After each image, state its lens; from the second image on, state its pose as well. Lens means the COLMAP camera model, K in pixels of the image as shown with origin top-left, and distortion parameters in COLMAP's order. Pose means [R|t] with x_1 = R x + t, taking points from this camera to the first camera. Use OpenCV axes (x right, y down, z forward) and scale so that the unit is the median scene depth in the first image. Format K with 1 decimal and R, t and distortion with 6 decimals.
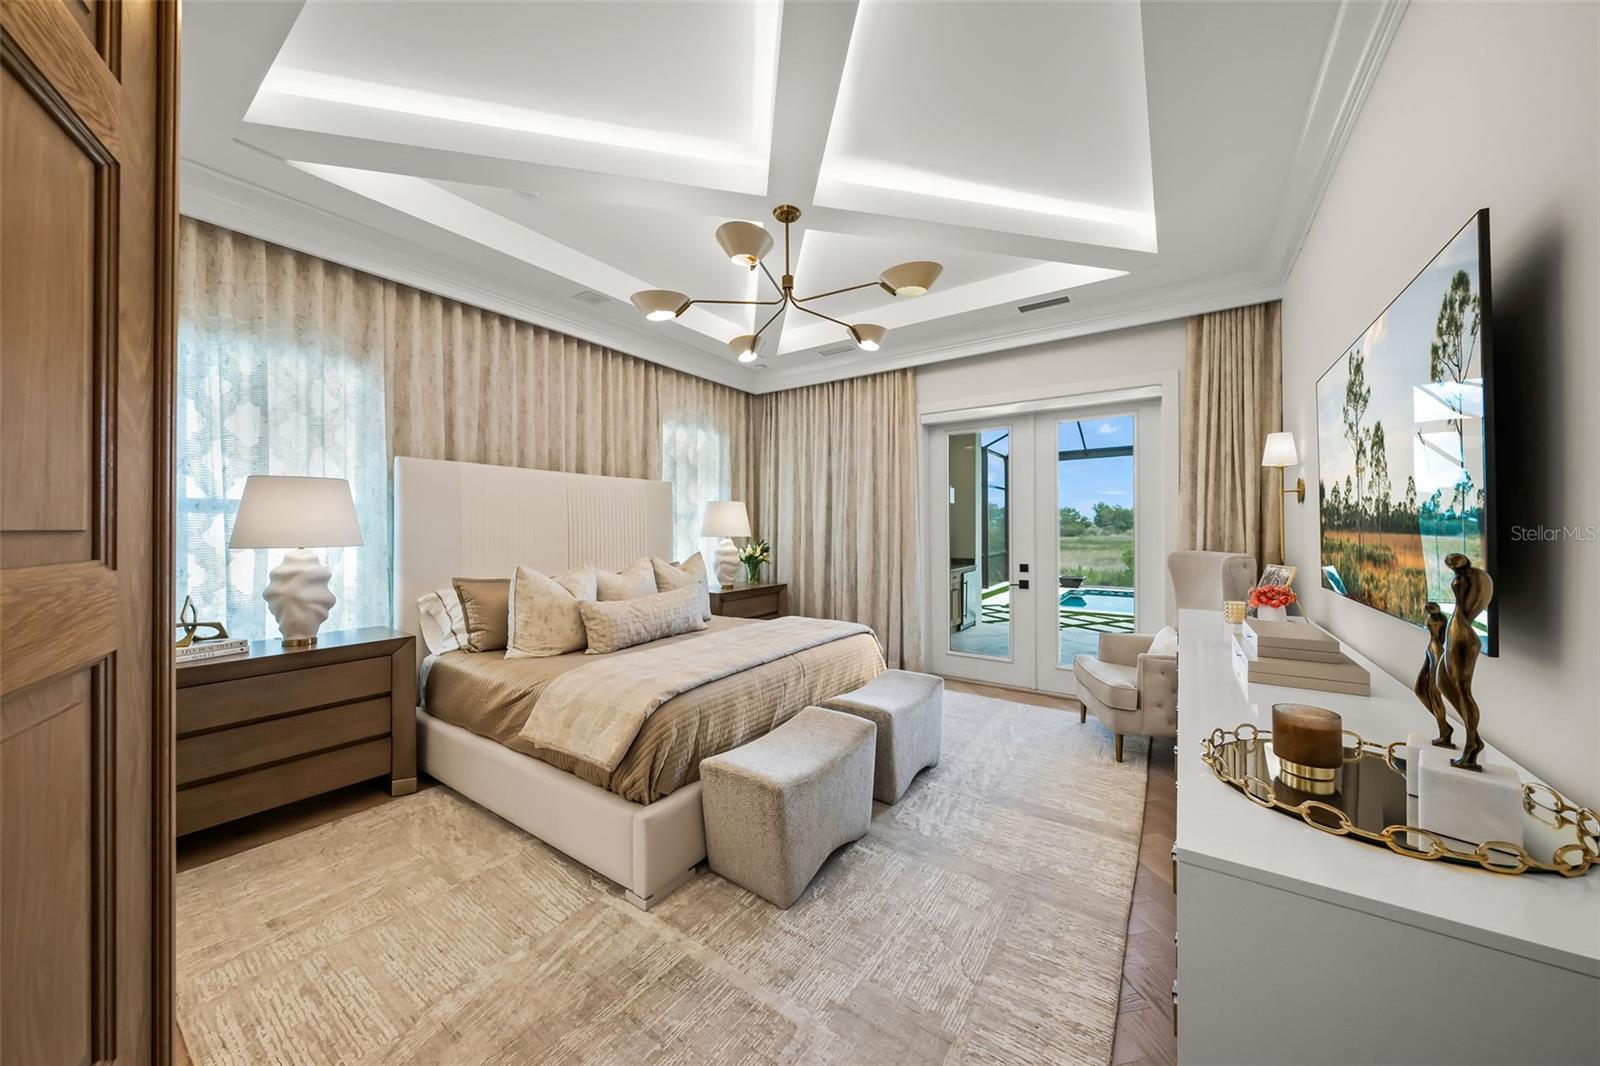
lens RADIAL K [[546.8, 0, 801.1], [0, 546.8, 529.0], [0, 0, 1]] dist [-0.001833, -0.000316]
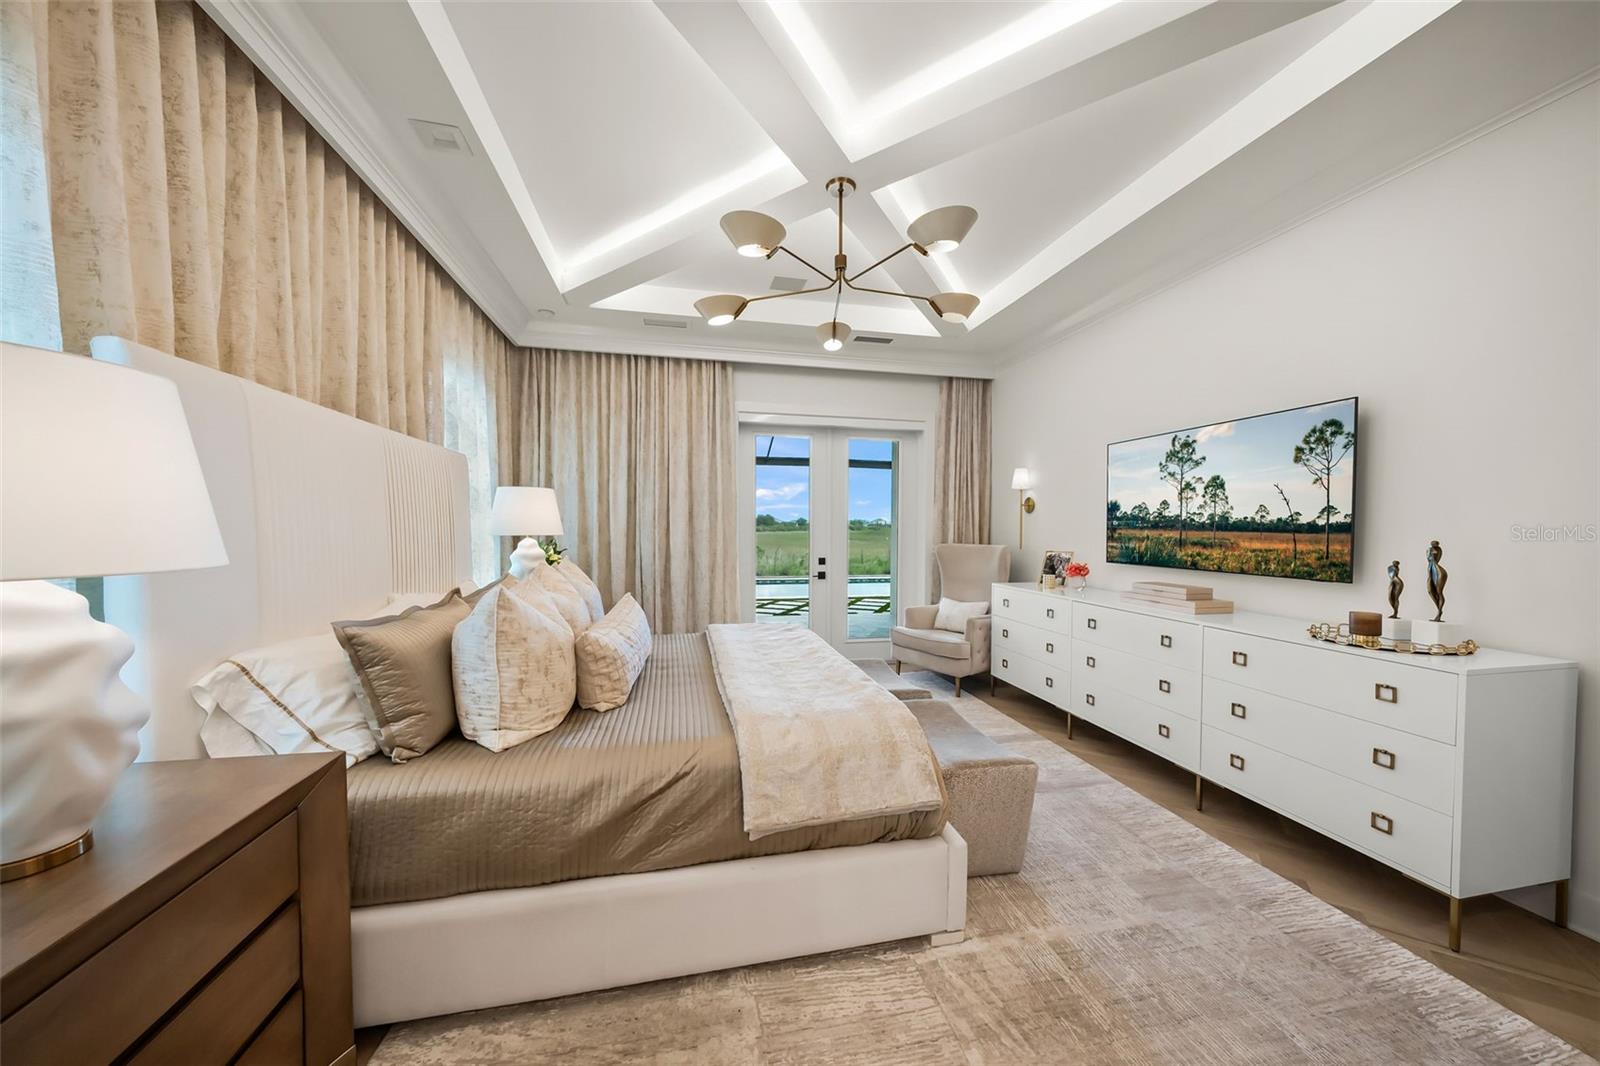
lens RADIAL K [[546.8, 0, 800.1], [0, 546.8, 547.5], [0, 0, 1]] dist [-0.001833, -0.000316]
pose [[0.684709, -0.021130, 0.728511, -0.623567], [-0.007497, 0.999323, 0.036031, 0.001679], [-0.728778, -0.030132, 0.684086, 0.324266]]
